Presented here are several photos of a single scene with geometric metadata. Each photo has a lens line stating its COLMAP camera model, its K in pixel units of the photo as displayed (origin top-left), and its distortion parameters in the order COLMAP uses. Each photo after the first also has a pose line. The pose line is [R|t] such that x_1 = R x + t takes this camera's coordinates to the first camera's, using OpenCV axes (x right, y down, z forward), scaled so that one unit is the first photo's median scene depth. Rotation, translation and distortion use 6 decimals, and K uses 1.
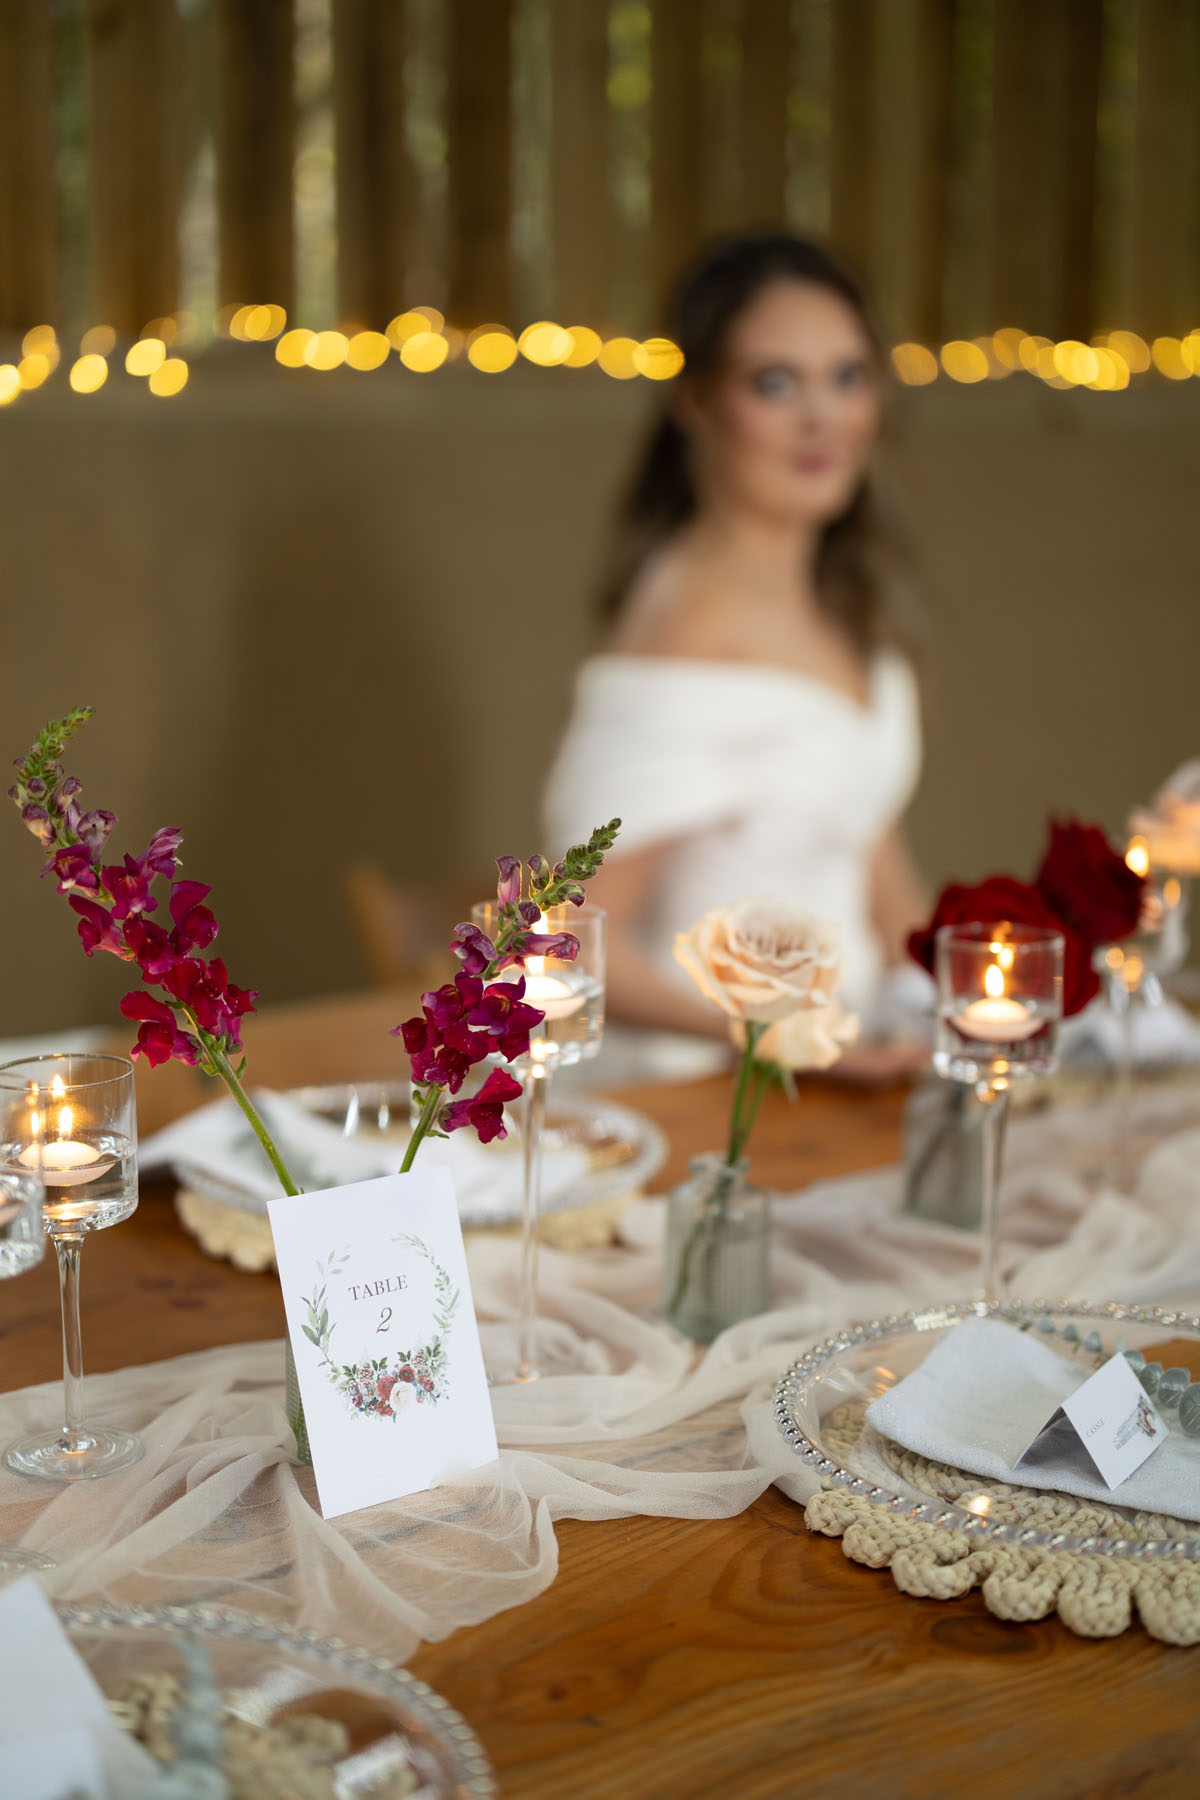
lens RADIAL K [[2752.7, 0, 600.0], [0, 2752.7, 900.0], [0, 0, 1]] dist [0.002595, 0.054522]
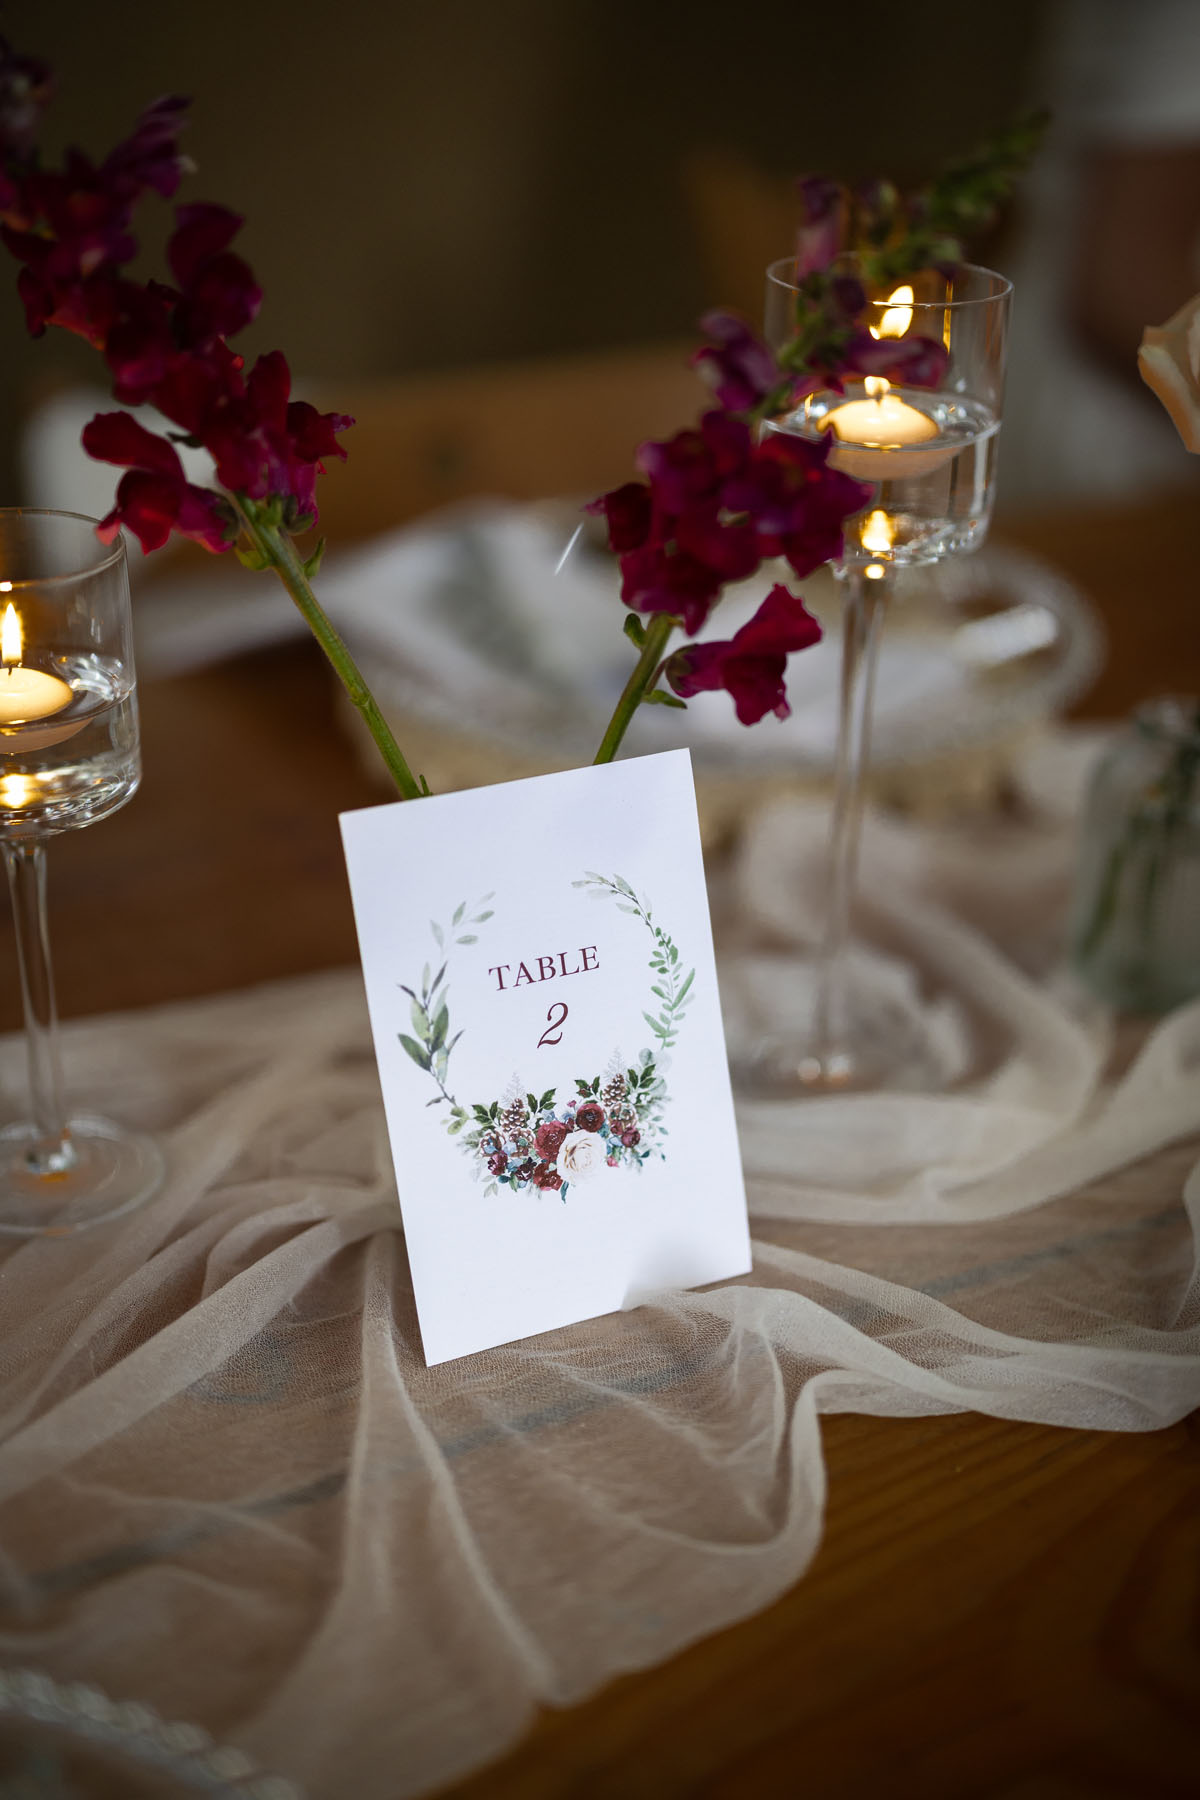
lens RADIAL K [[2752.7, 0, 600.0], [0, 2752.7, 900.0], [0, 0, 1]] dist [0.002595, 0.054522]
pose [[0.985887, 0.076136, -0.149096, 0.012653], [-0.035524, 0.965461, 0.258113, -0.016855], [0.163598, -0.249174, 0.954541, 0.475460]]
